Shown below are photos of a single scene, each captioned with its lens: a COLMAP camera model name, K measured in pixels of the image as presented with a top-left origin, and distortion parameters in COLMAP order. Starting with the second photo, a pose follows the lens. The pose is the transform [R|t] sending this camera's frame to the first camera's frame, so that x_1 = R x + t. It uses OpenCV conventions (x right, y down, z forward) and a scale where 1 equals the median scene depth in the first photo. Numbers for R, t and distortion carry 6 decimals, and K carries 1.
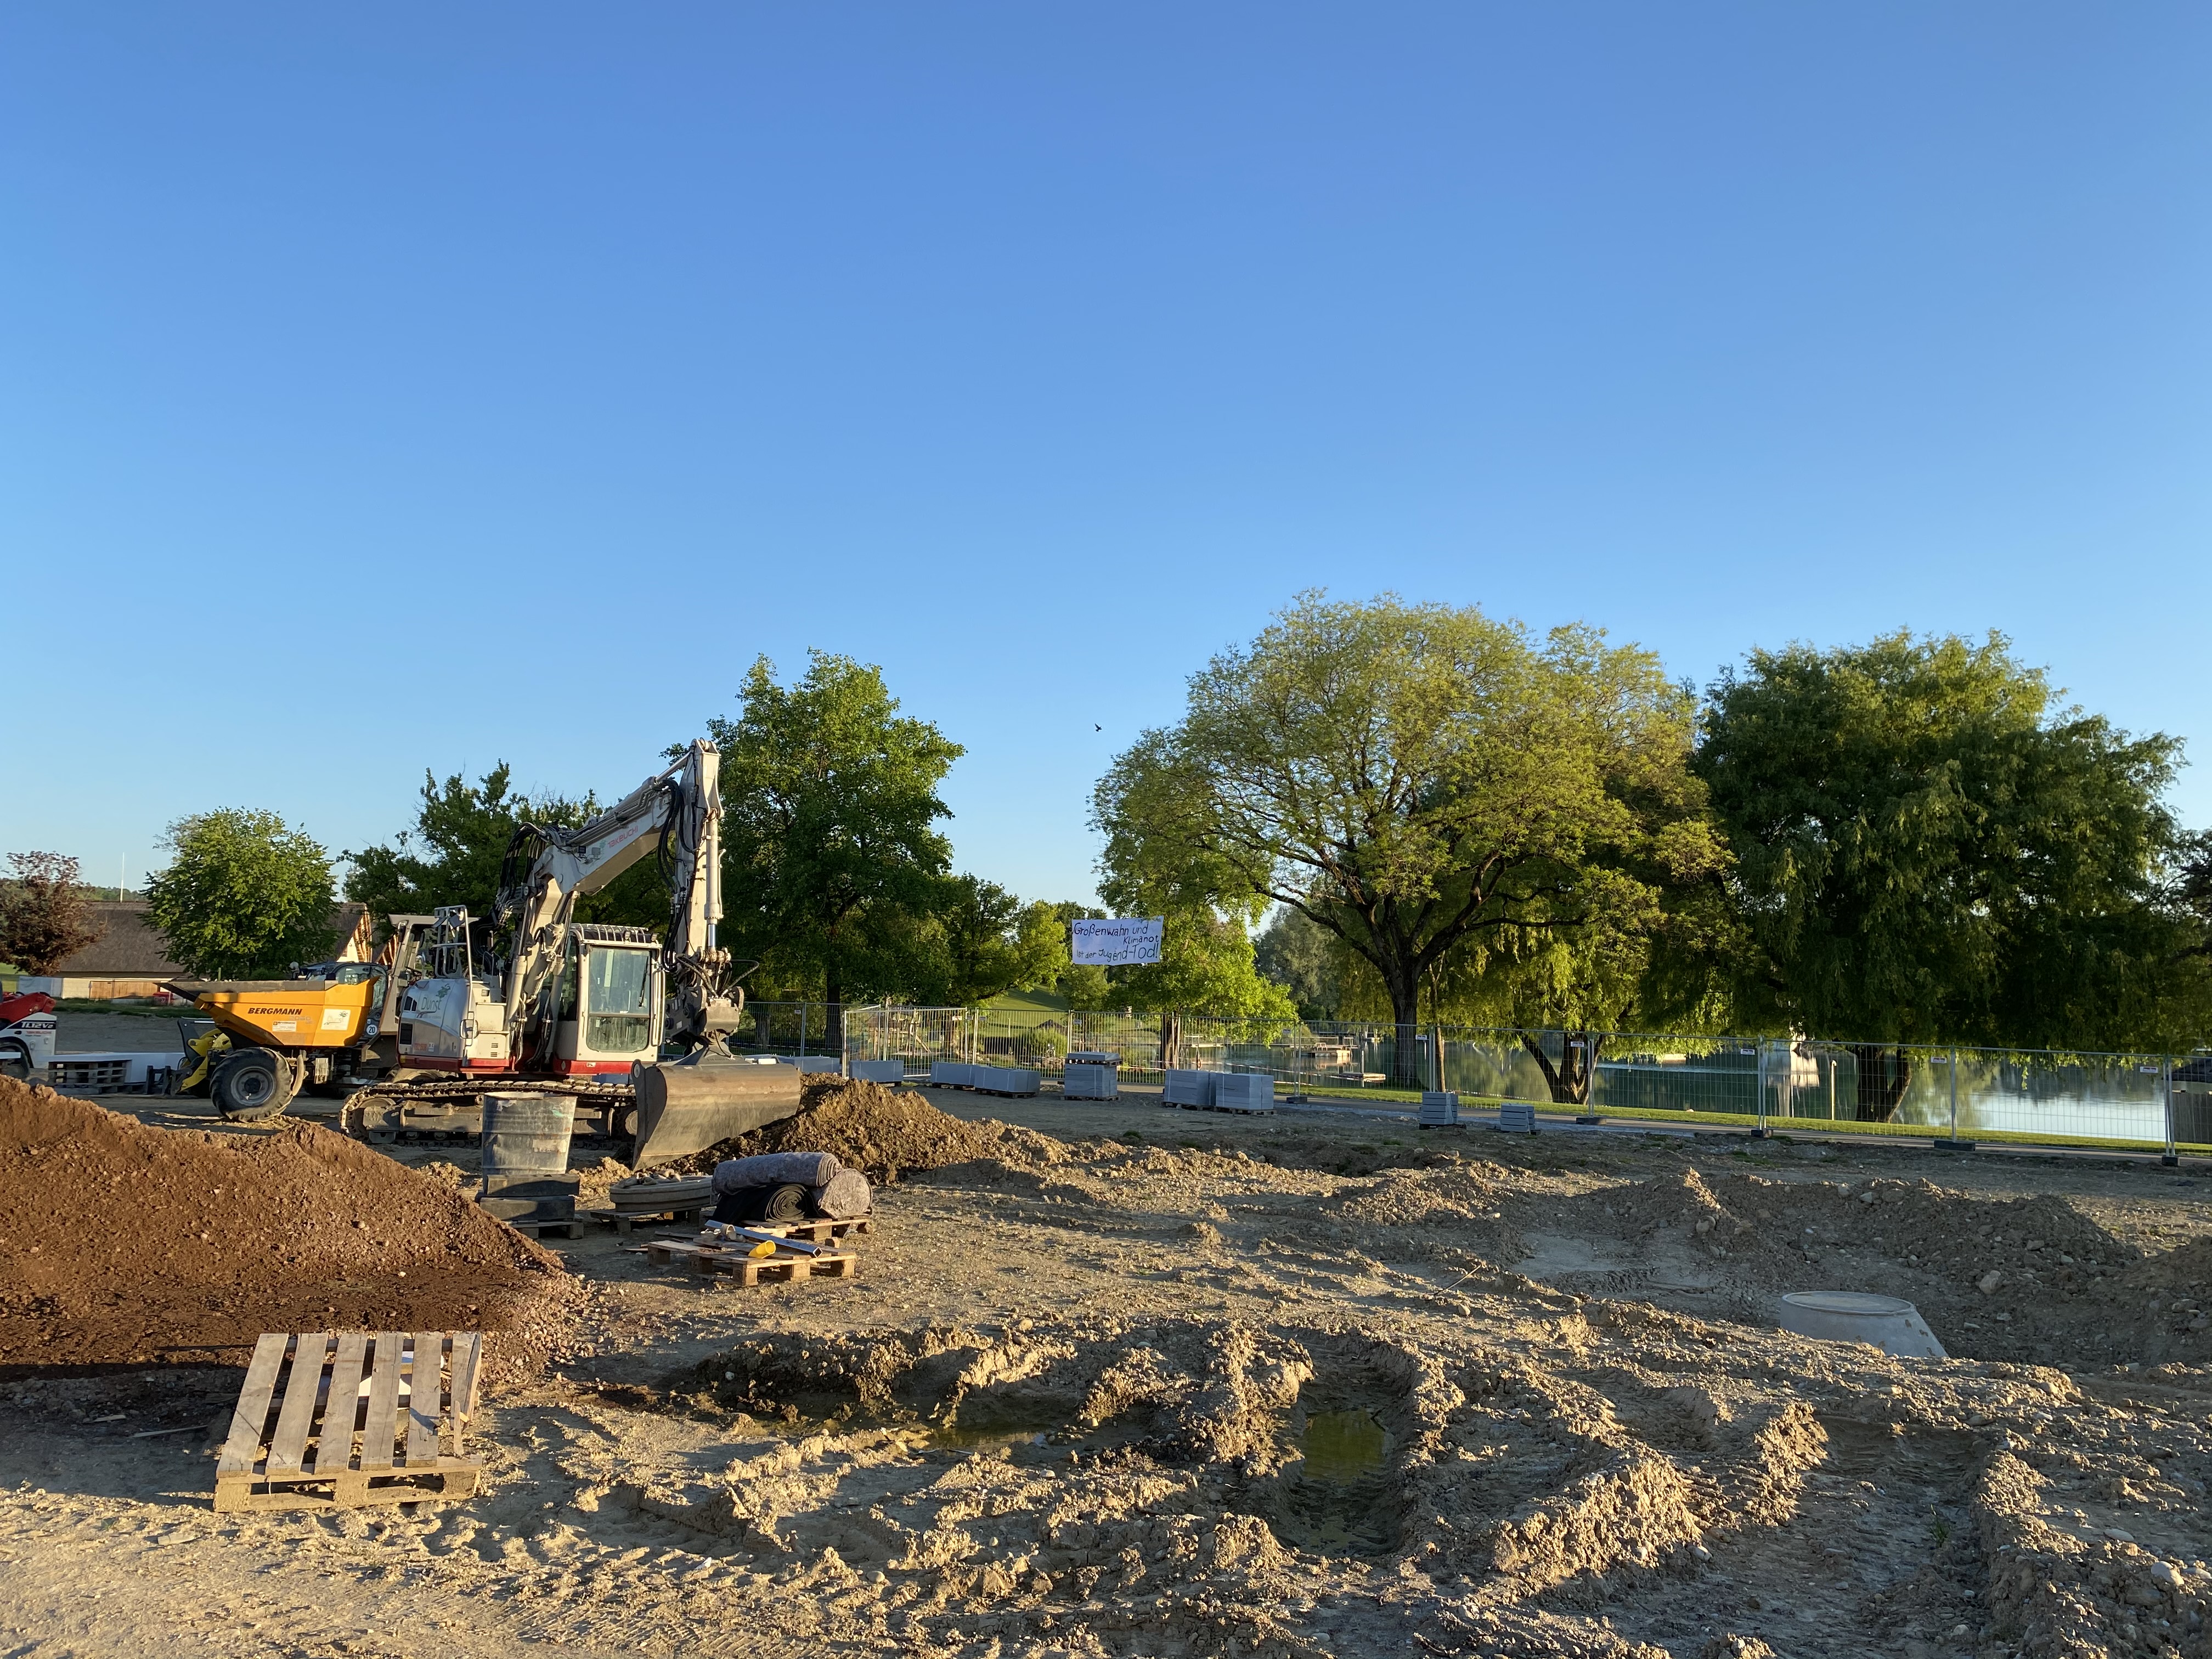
lens RADIAL K [[1656.6, 0, 1099.7], [0, 1656.6, 798.4], [0, 0, 1]] dist [0.065400, -0.088717]
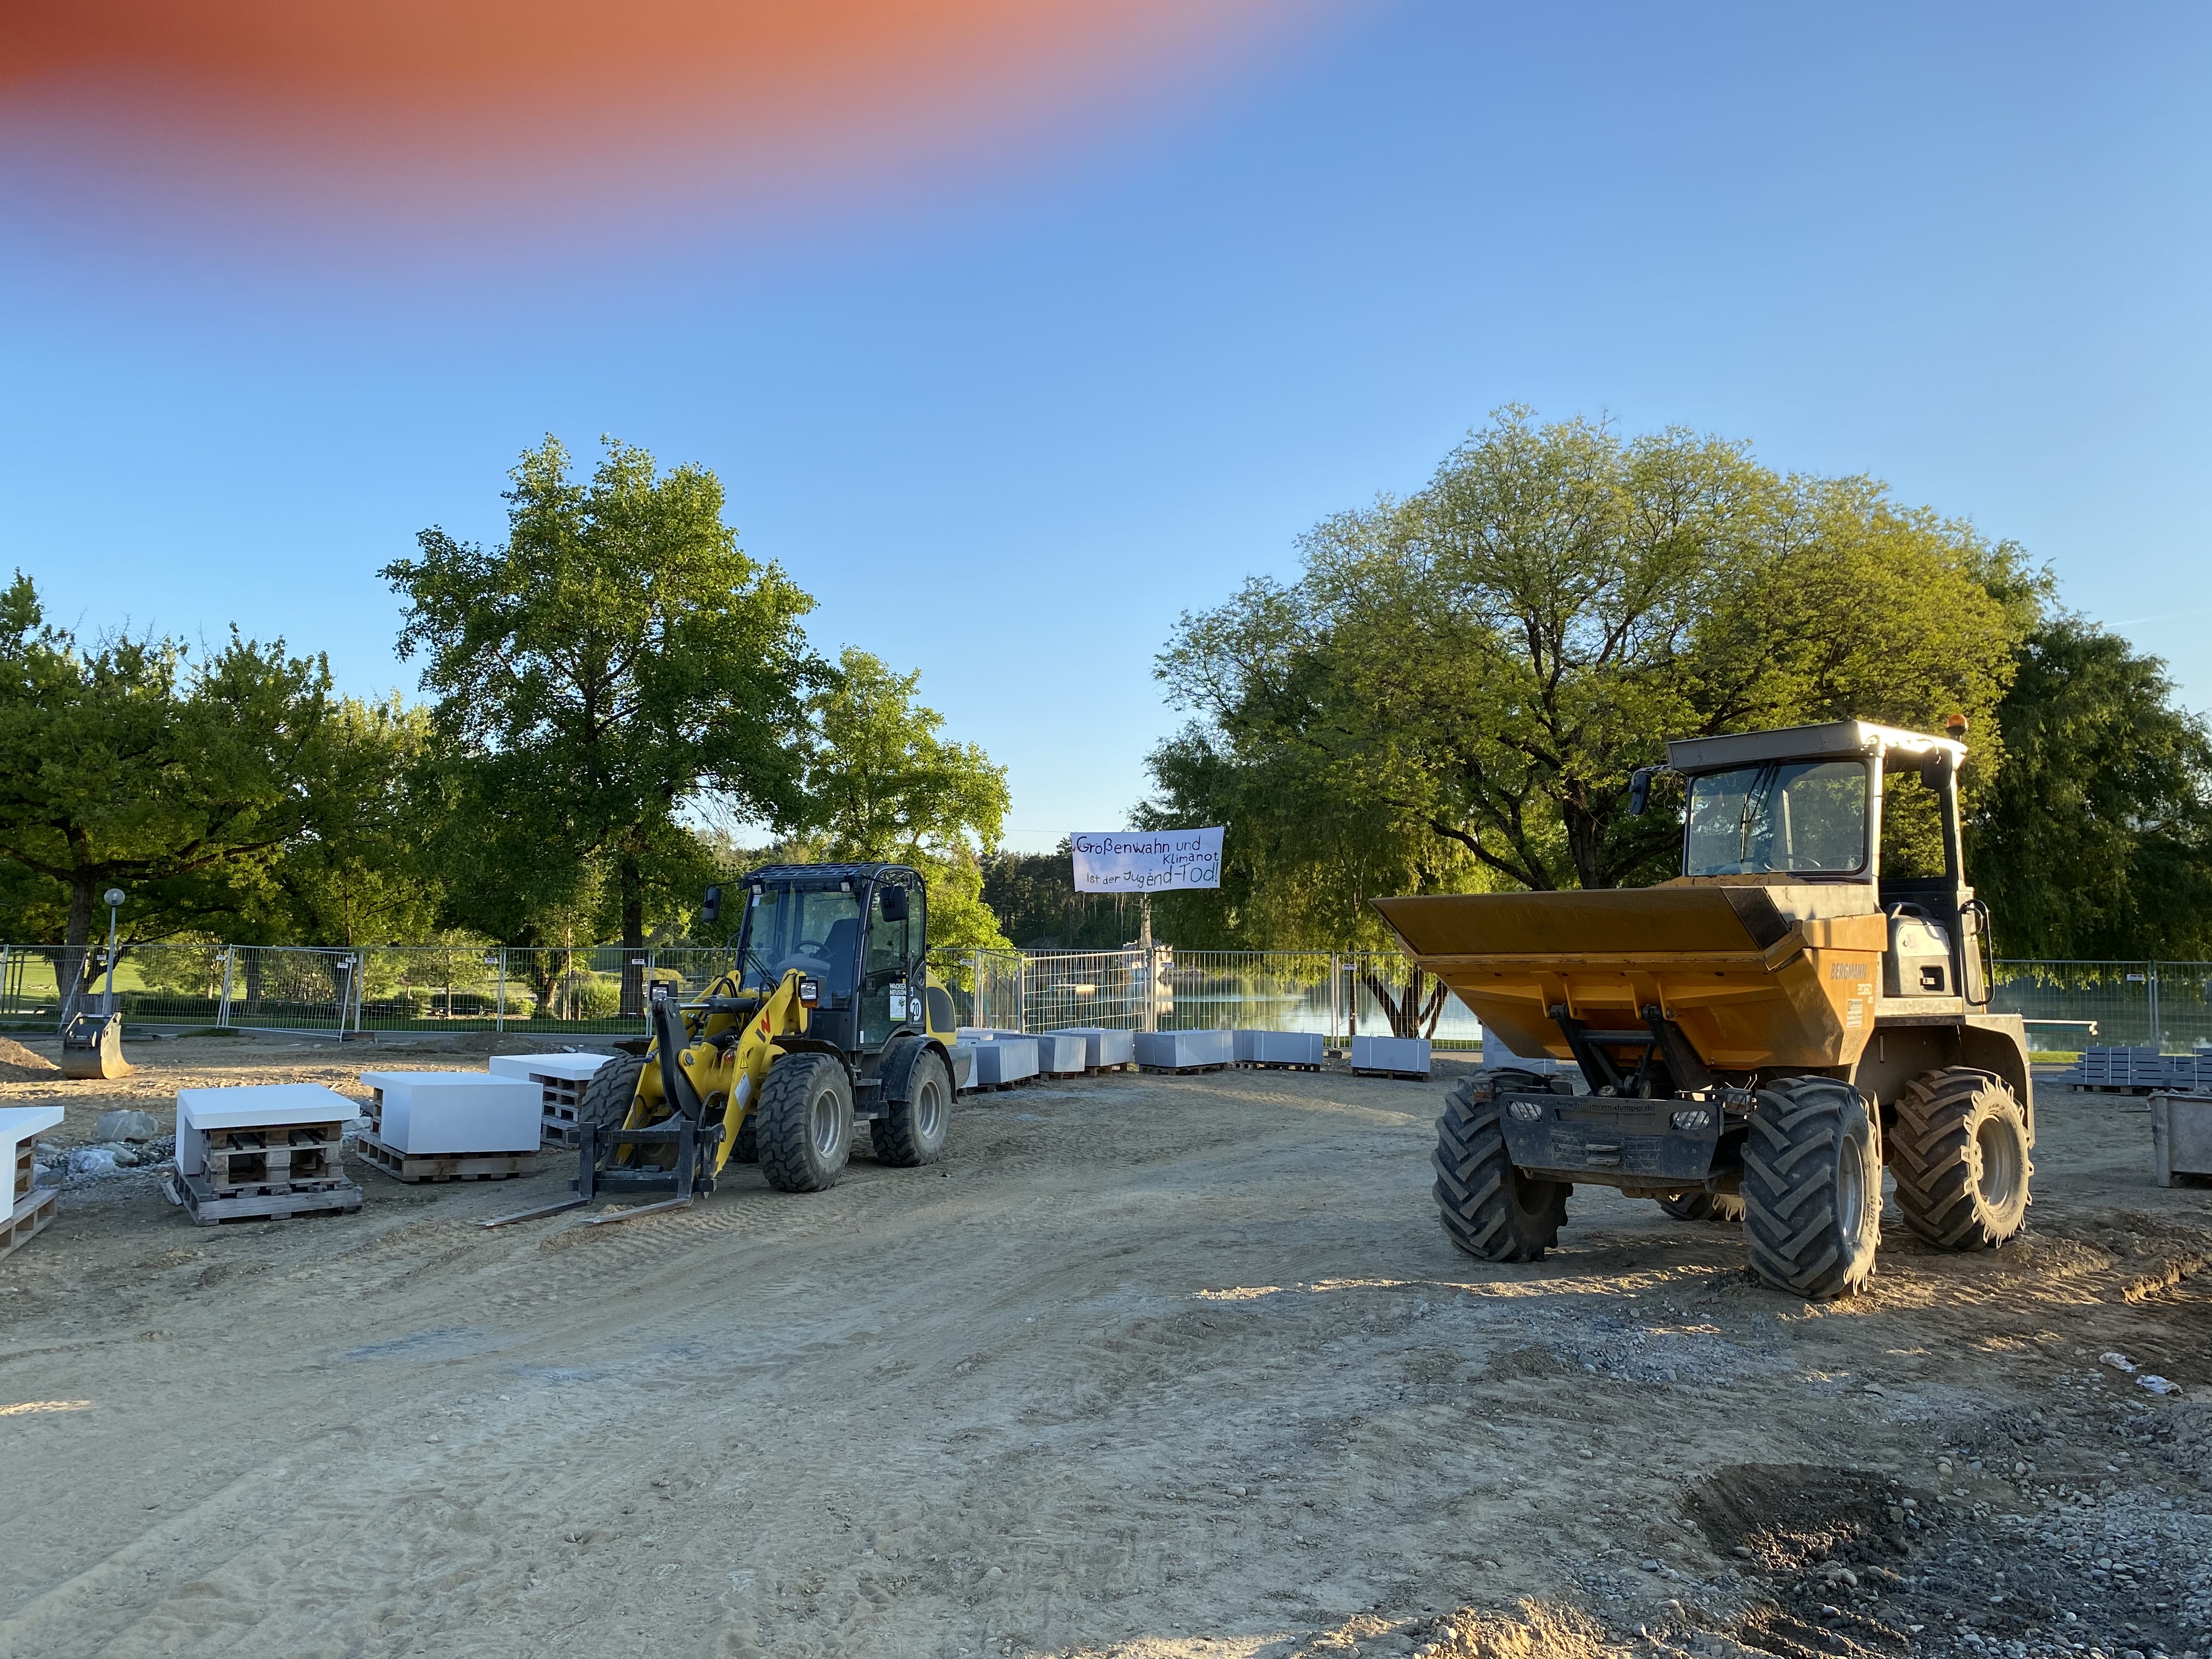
lens RADIAL K [[1665.1, 0, 1103.5], [0, 1665.1, 796.4], [0, 0, 1]] dist [0.096139, -0.173073]
pose [[0.895859, 0.020901, 0.443846, -0.407112], [-0.036830, 0.998949, 0.027297, 0.044162], [-0.442809, -0.040801, 0.895687, 0.390688]]
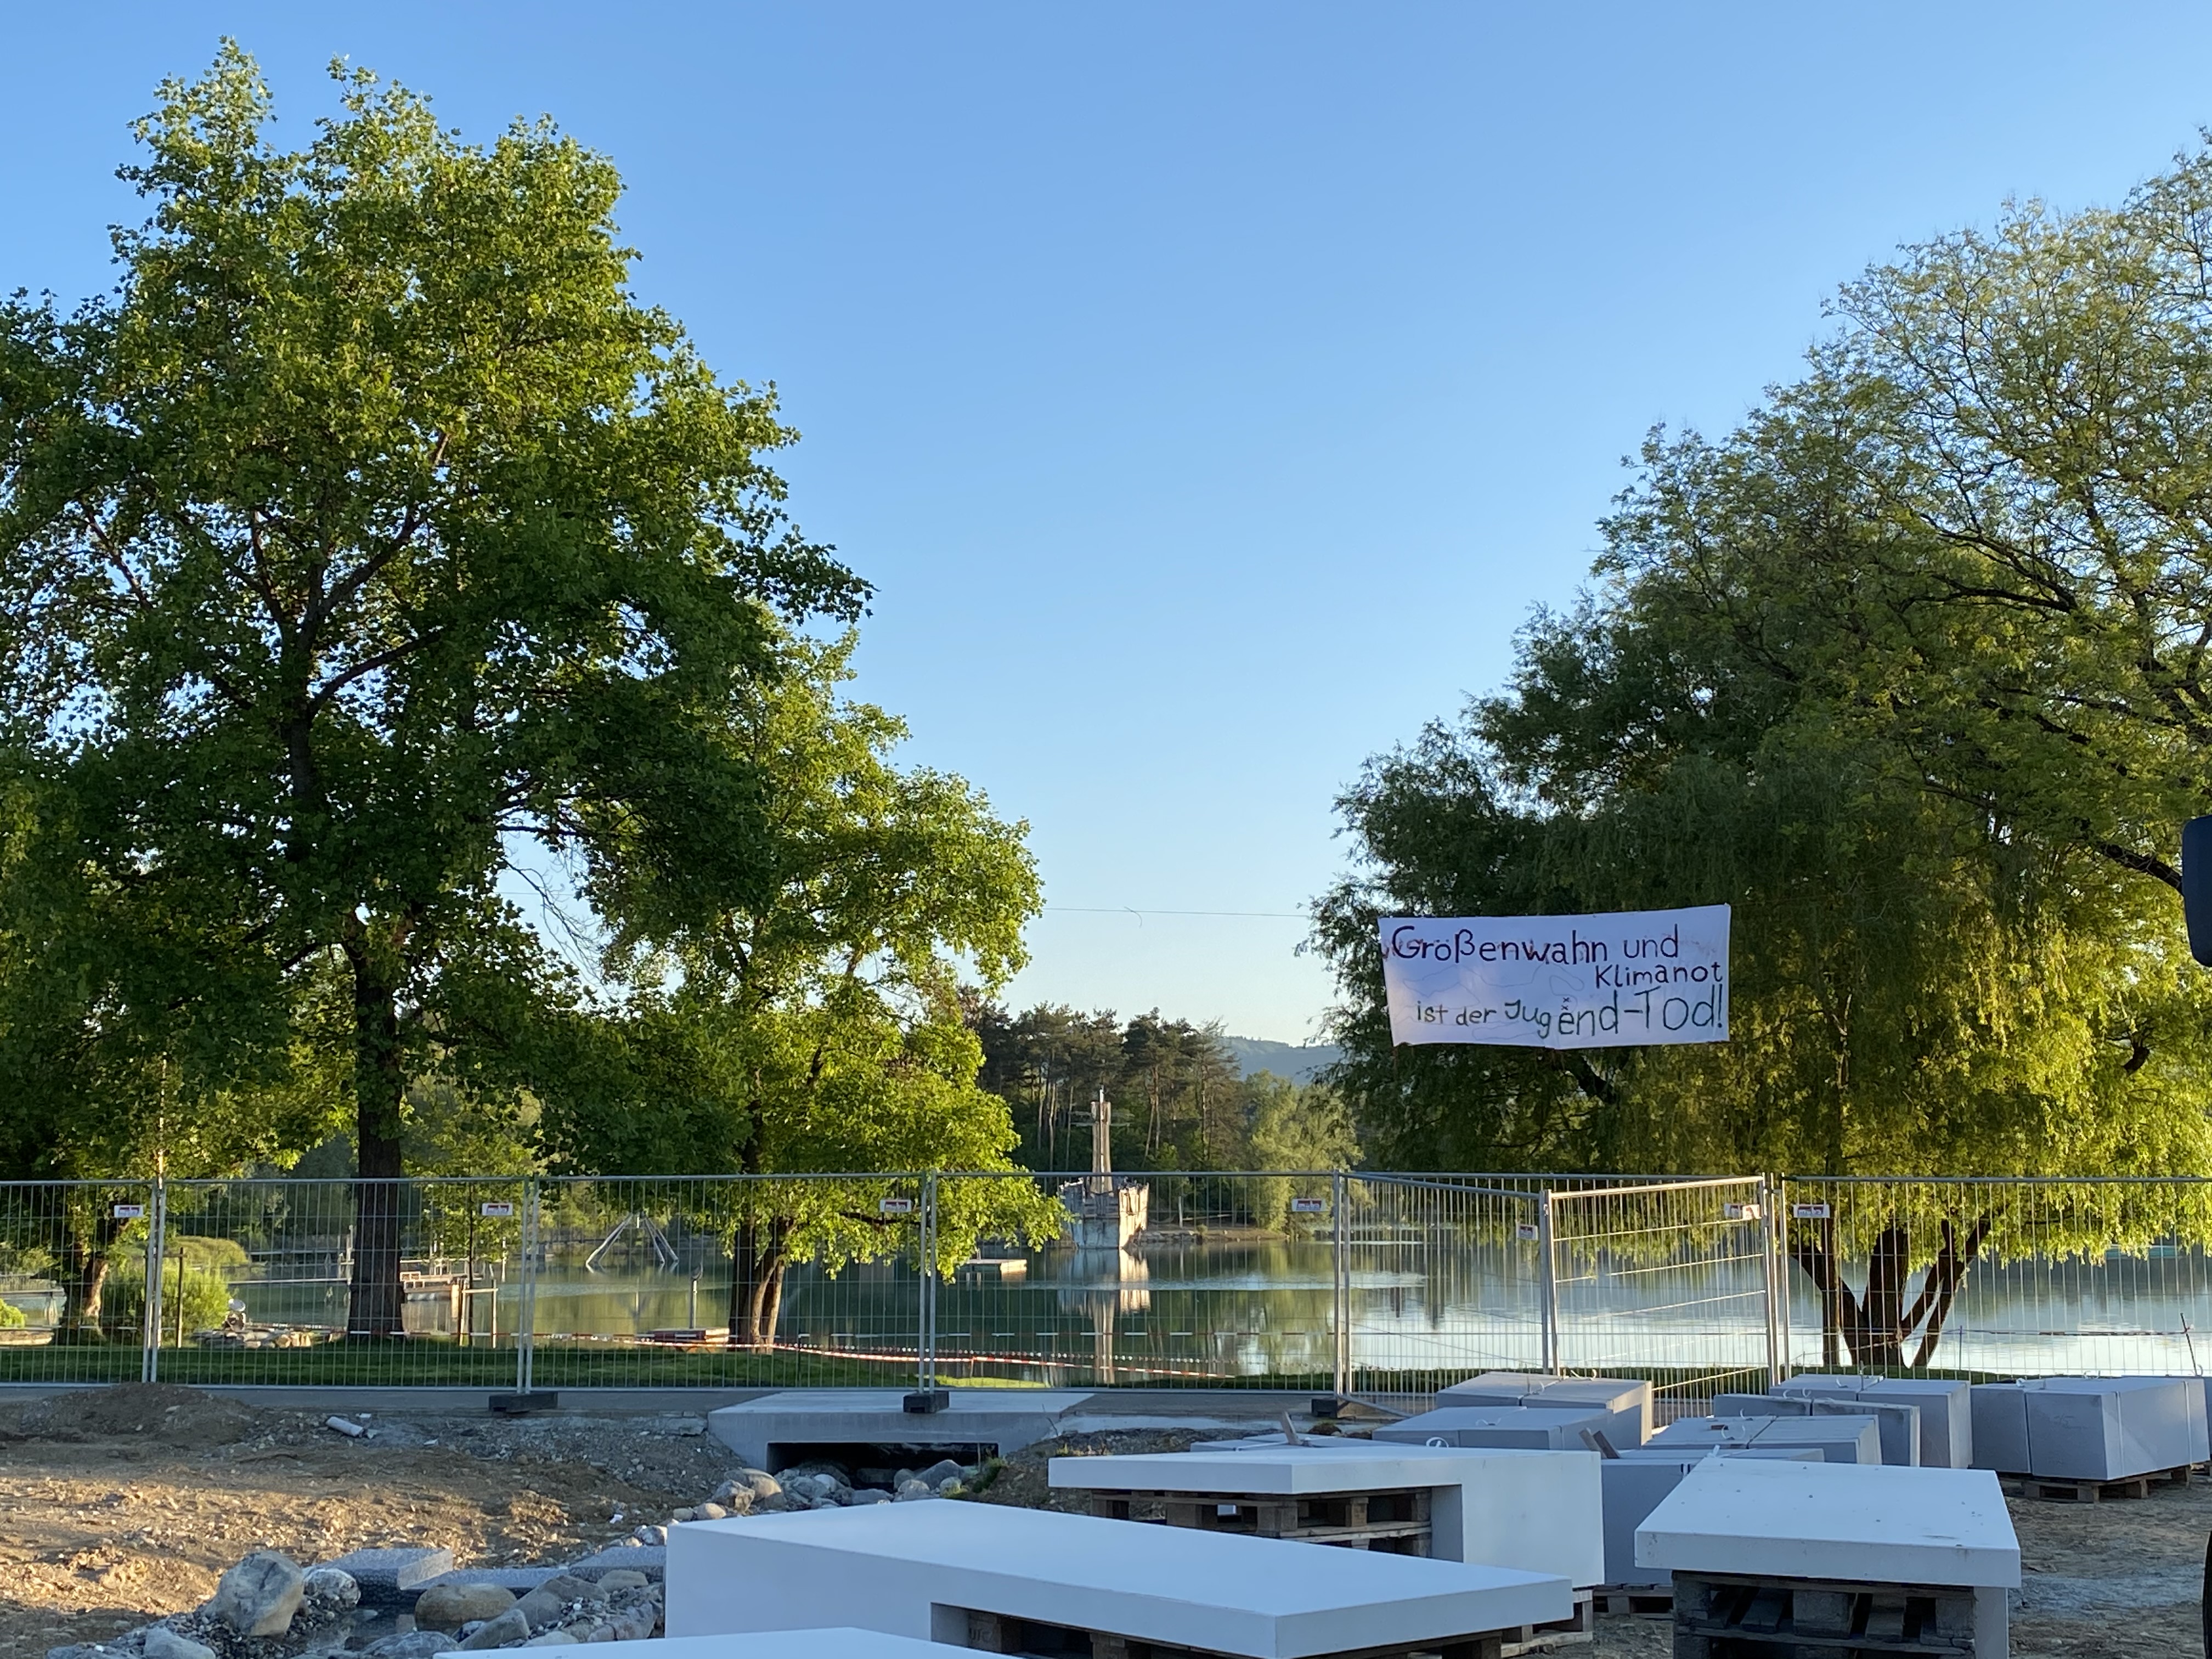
lens RADIAL K [[2884.1, 0, 1093.8], [0, 2884.1, 793.9], [0, 0, 1]] dist [0.092329, -0.144280]
pose [[0.871584, 0.043574, 0.488306, -0.431253], [-0.037685, 0.999050, -0.021886, 0.076108], [-0.488796, 0.000673, 0.872398, 0.623535]]
